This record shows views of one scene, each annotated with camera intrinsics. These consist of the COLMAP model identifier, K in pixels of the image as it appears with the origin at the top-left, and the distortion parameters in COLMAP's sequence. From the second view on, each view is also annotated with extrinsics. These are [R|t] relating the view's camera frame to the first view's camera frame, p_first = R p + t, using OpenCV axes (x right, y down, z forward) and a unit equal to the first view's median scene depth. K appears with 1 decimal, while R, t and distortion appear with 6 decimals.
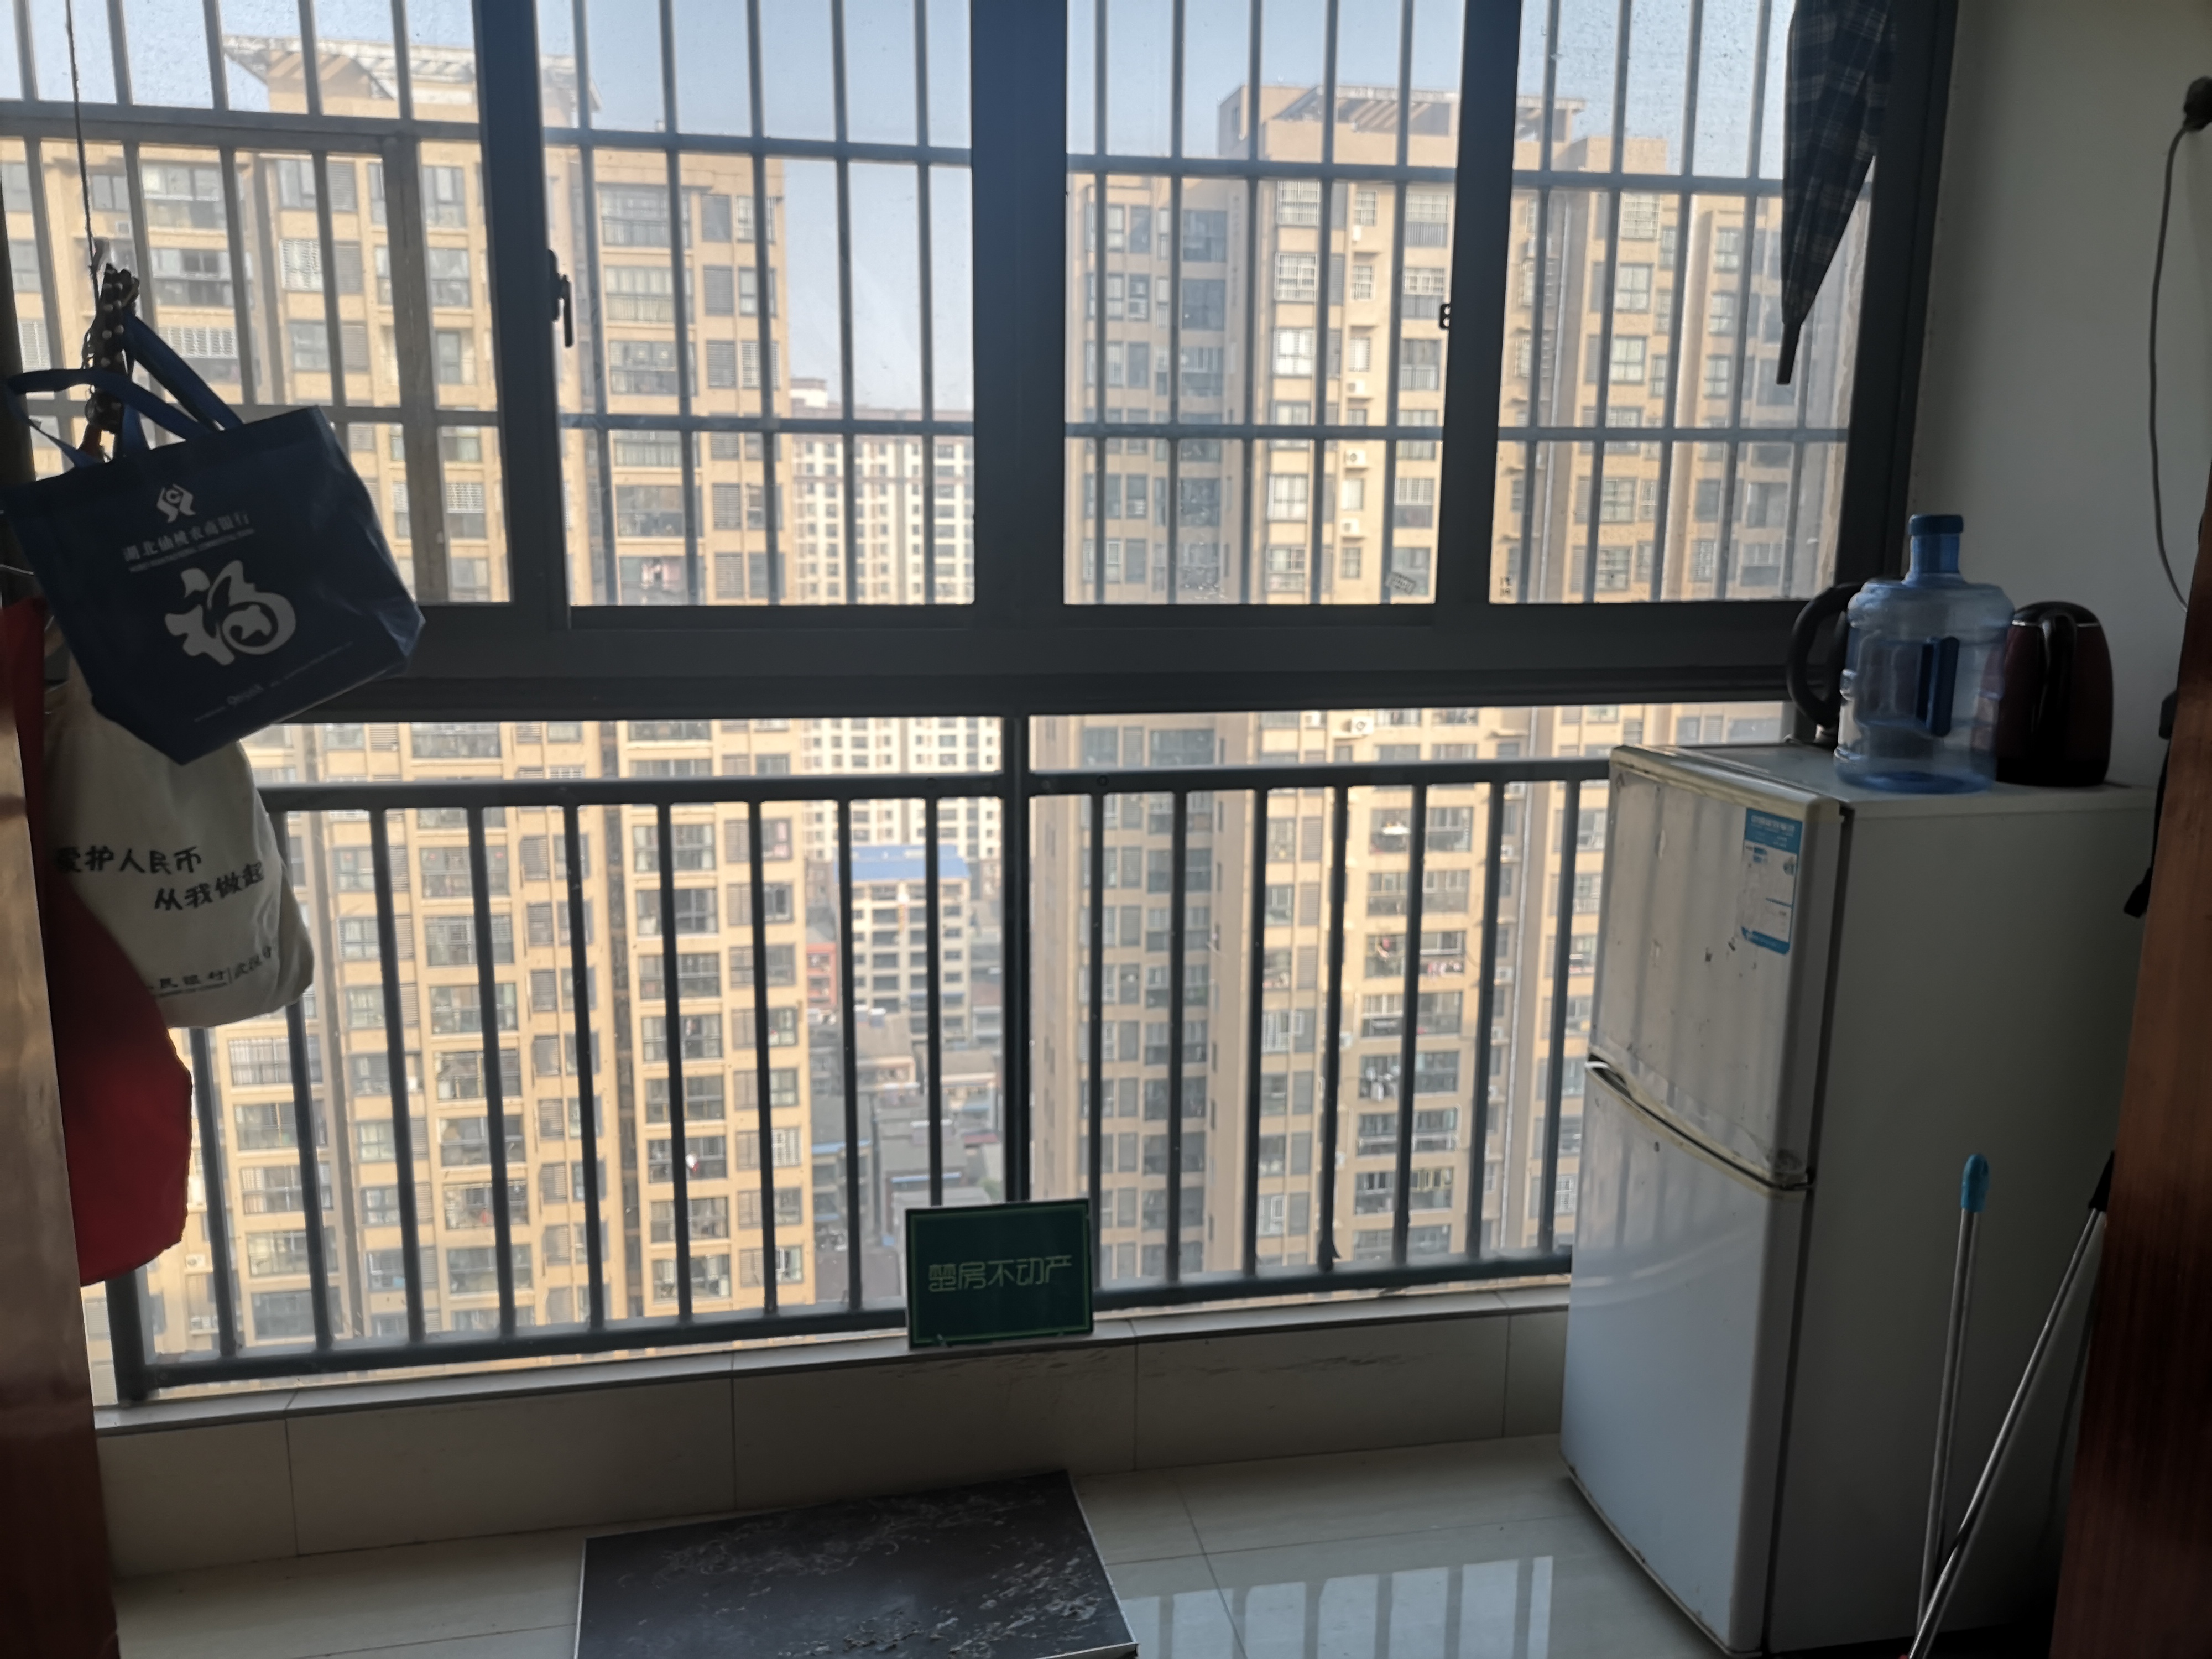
lens RADIAL K [[1605.8, 0, 1106.0], [0, 1605.8, 829.5], [0, 0, 1]] dist [0.025503, -0.000991]
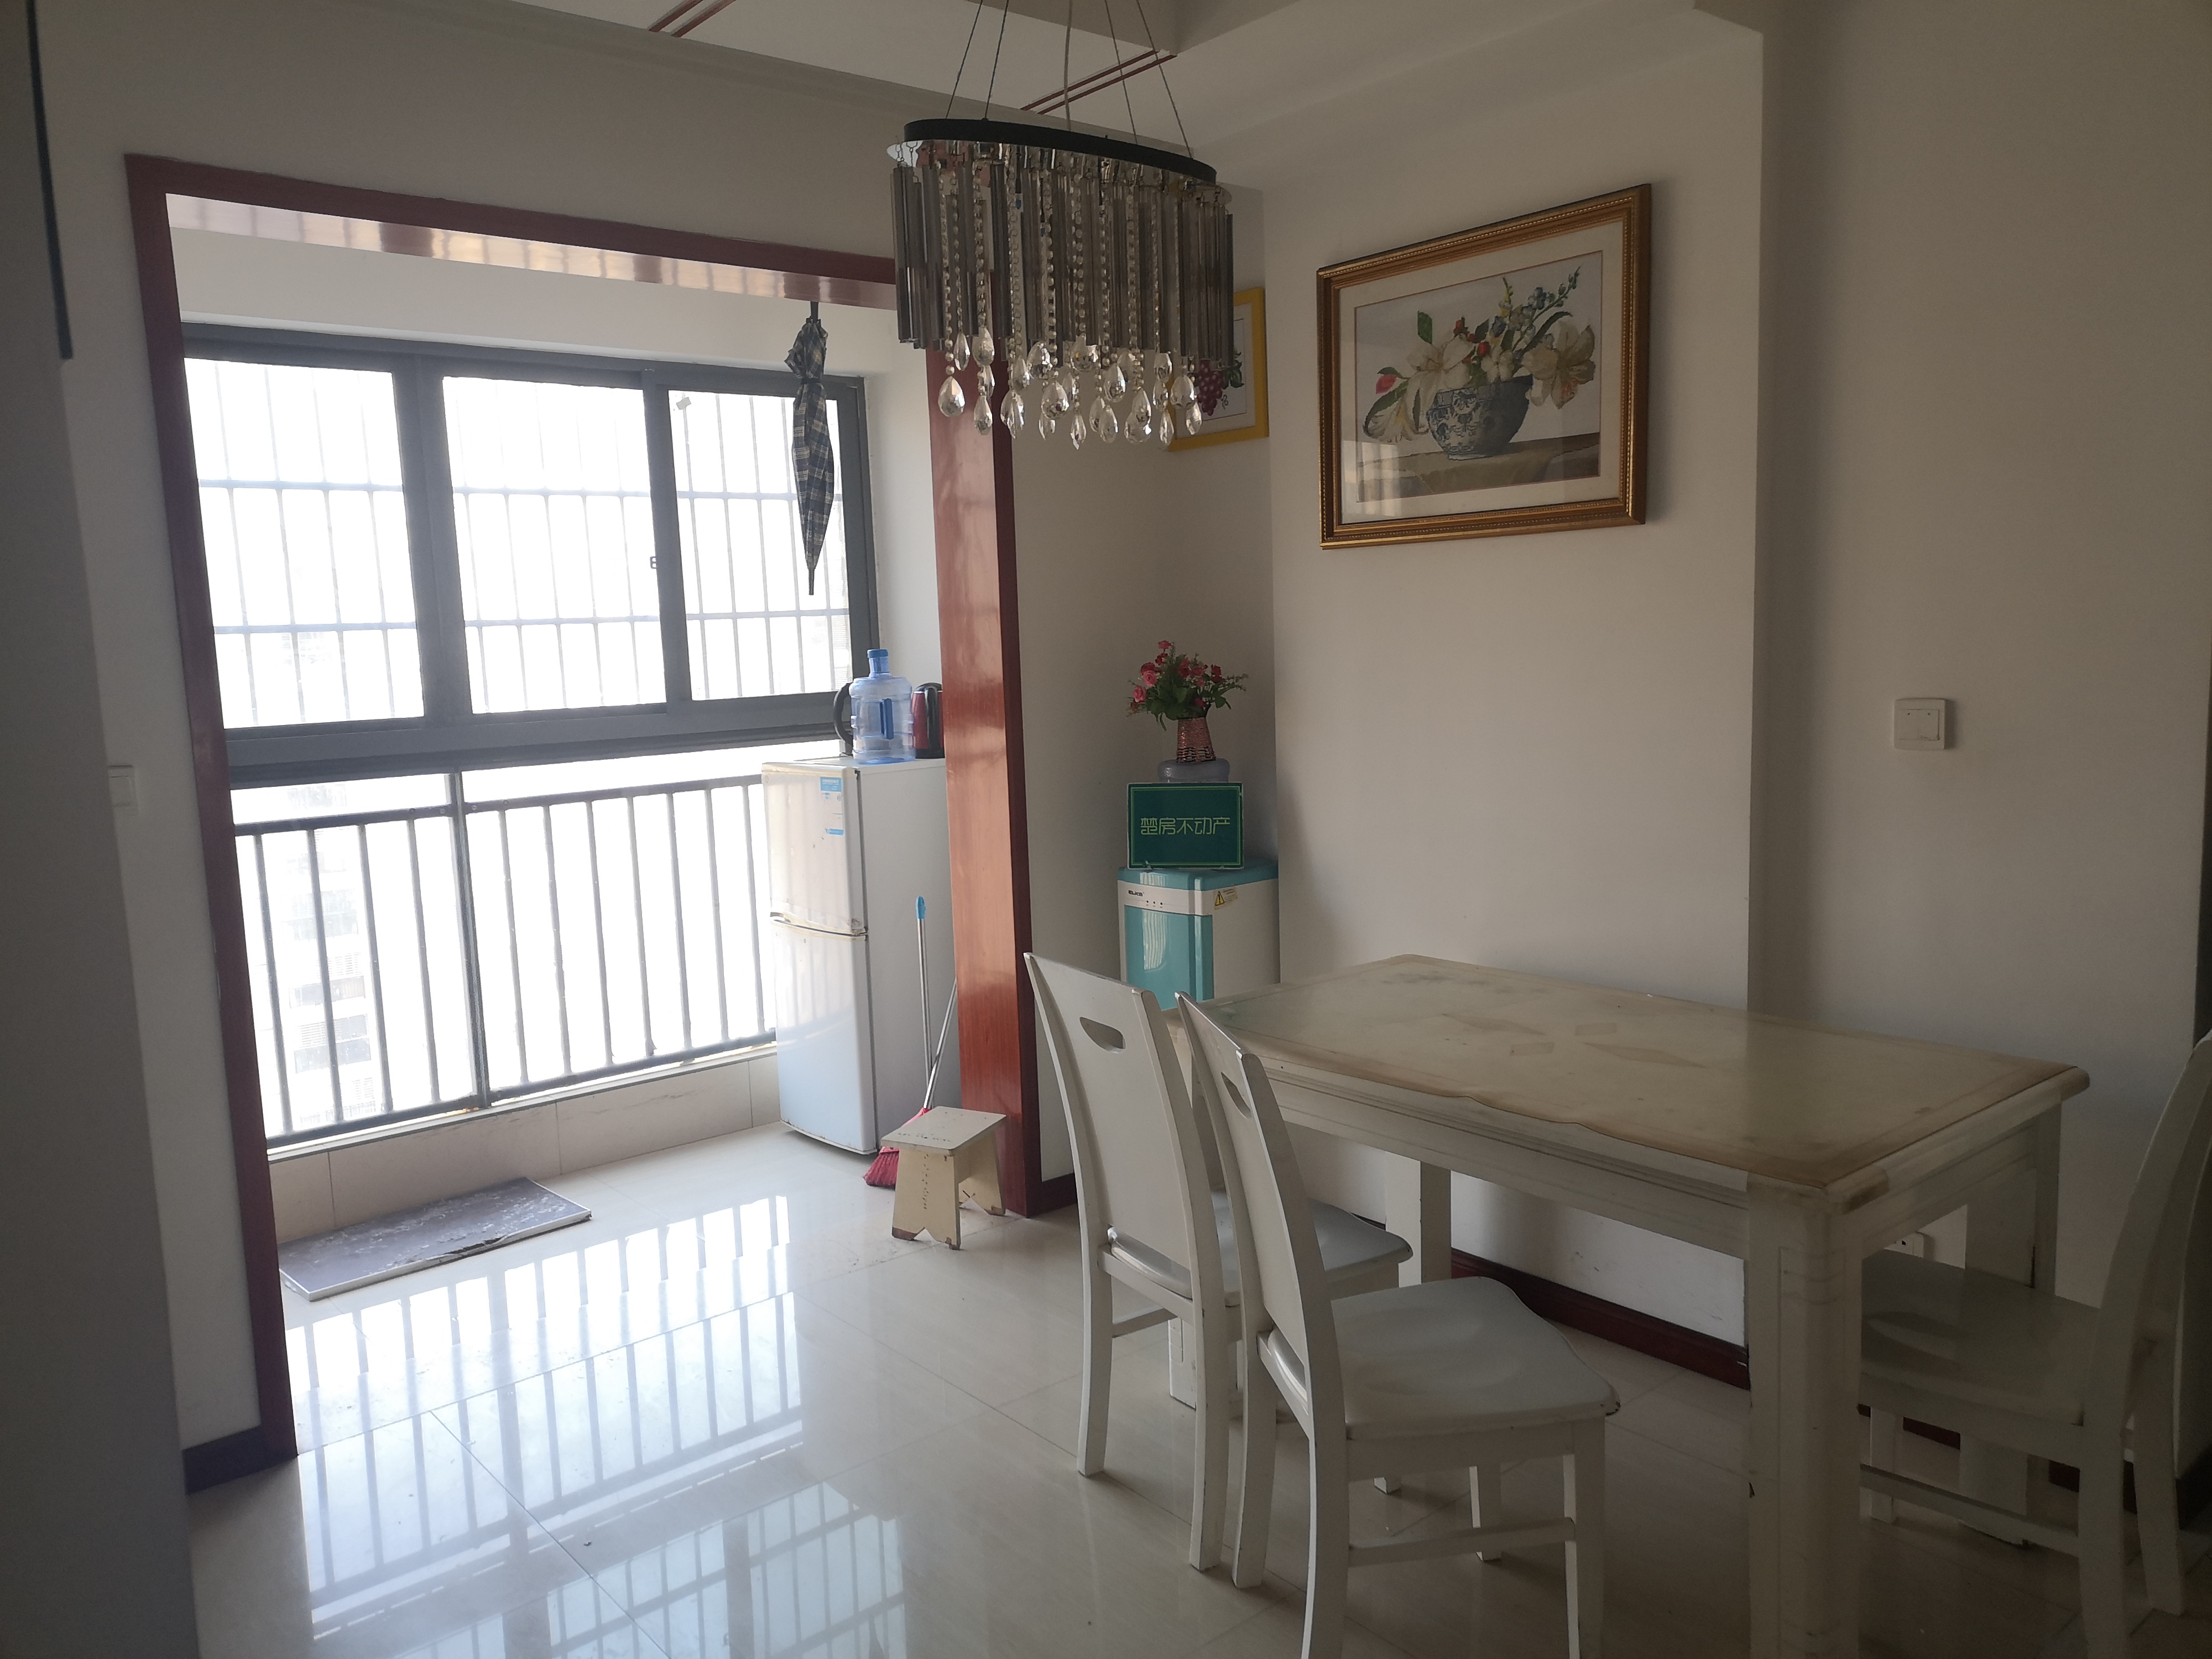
lens RADIAL K [[1605.8, 0, 1106.0], [0, 1605.8, 829.5], [0, 0, 1]] dist [0.025503, -0.000991]
pose [[0.865367, -0.102307, 0.490584, -0.334595], [0.140495, 0.989210, -0.041534, 0.184945], [-0.481041, 0.104867, 0.870404, -1.034960]]
